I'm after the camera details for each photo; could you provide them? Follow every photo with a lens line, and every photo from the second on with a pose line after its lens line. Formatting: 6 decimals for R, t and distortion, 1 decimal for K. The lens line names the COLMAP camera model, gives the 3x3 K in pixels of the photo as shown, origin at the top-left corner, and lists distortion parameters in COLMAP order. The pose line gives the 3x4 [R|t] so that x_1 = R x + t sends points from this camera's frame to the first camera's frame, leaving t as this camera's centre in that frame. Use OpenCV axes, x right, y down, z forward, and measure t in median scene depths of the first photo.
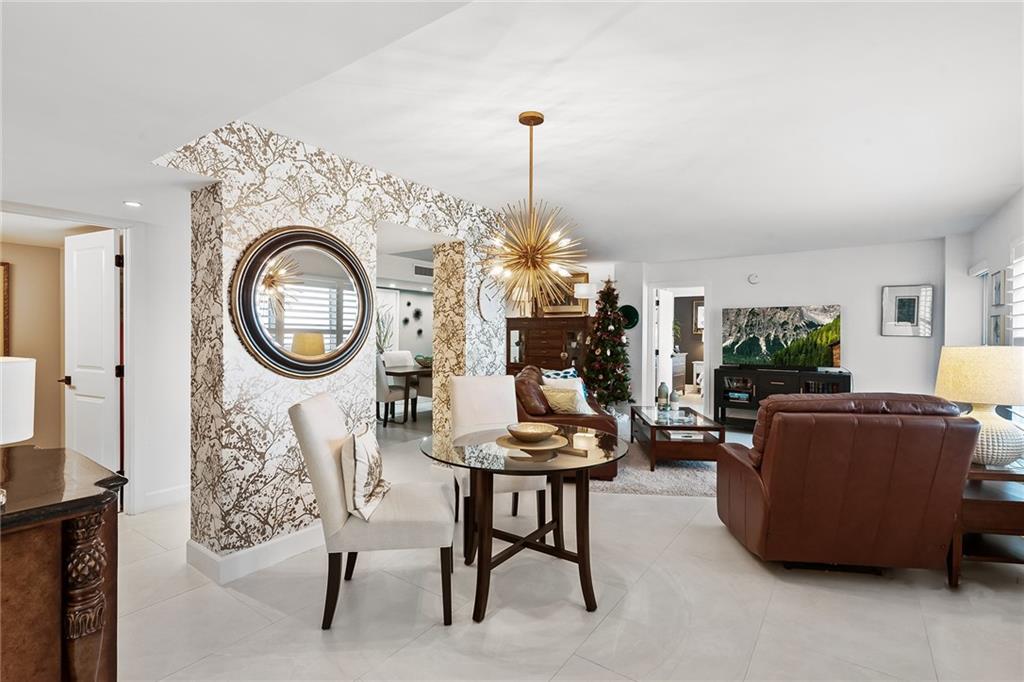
lens RADIAL K [[481.3, 0, 515.7], [0, 481.3, 340.9], [0, 0, 1]] dist [0.013011, -0.002613]
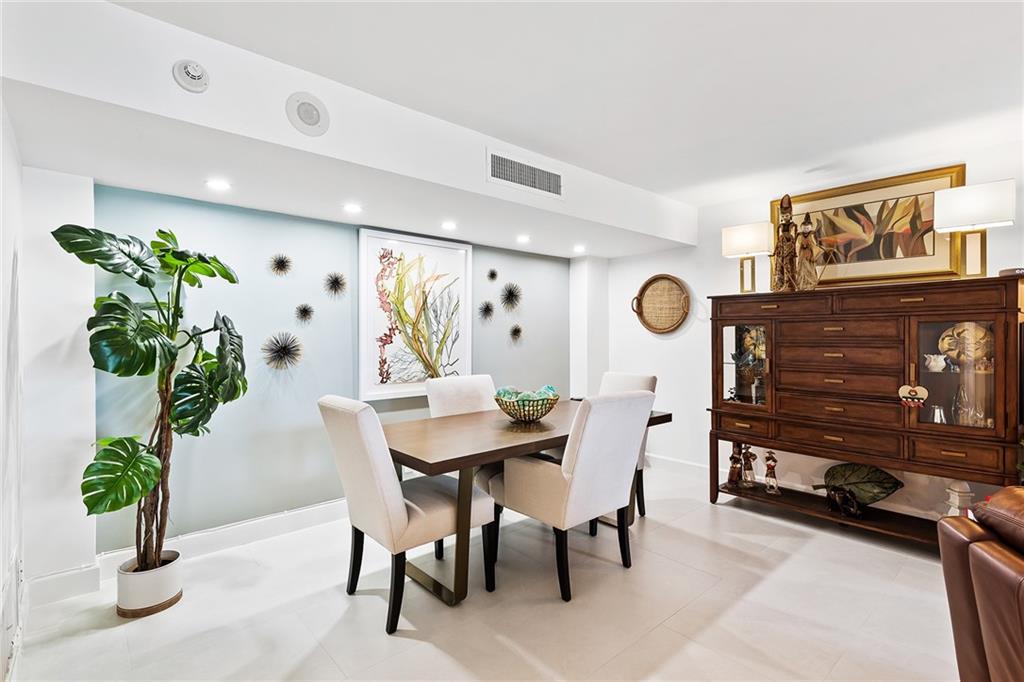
lens RADIAL K [[481.3, 0, 513.4], [0, 481.3, 336.7], [0, 0, 1]] dist [0.013011, -0.002613]
pose [[0.973245, -0.010147, -0.229545, -0.091796], [0.009249, 0.999945, -0.004984, -0.011236], [0.229583, 0.002727, 0.973285, 0.542624]]
